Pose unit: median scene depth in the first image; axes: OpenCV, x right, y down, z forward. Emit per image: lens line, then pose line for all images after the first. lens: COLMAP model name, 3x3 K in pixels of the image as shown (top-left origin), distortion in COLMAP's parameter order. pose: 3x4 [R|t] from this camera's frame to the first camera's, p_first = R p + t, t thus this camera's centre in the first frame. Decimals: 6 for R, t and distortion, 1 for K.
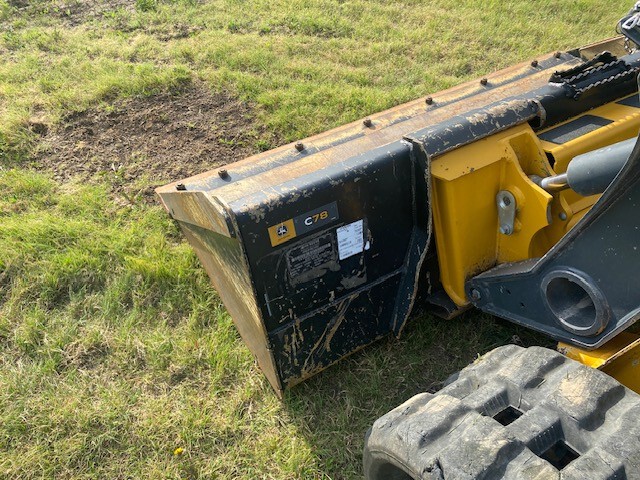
lens RADIAL K [[490.1, 0, 319.2], [0, 490.1, 241.1], [0, 0, 1]] dist [0.027439, -0.021983]
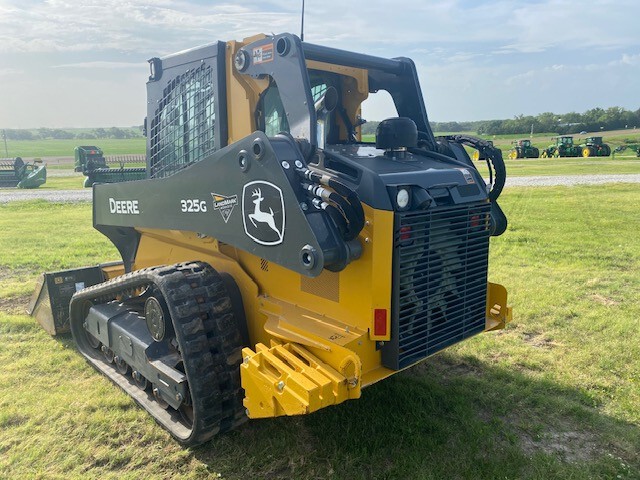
lens RADIAL K [[490.1, 0, 325.4], [0, 490.1, 237.7], [0, 0, 1]] dist [0.027439, -0.021983]
pose [[0.977263, -0.047463, 0.206652, 1.171222], [0.162148, 0.795289, -0.584143, 2.272275], [-0.136622, 0.604370, 0.784902, -2.559794]]
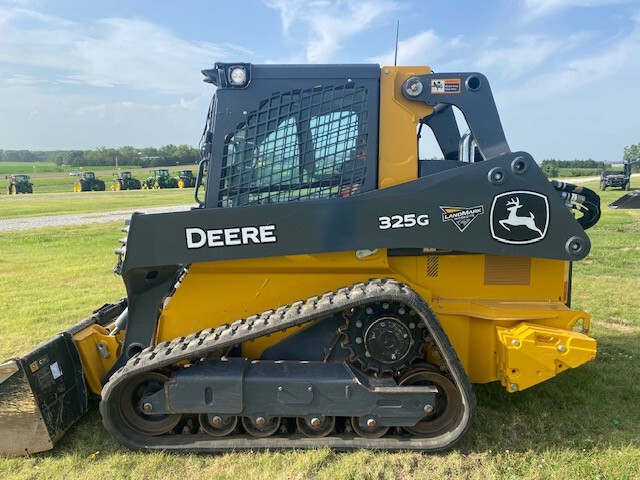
lens RADIAL K [[490.1, 0, 319.3], [0, 490.1, 238.4], [0, 0, 1]] dist [0.027439, -0.021983]
pose [[0.536933, -0.107131, 0.836795, -1.304613], [0.622554, 0.719707, -0.307324, 1.173040], [-0.569323, 0.685963, 0.453130, -1.473379]]
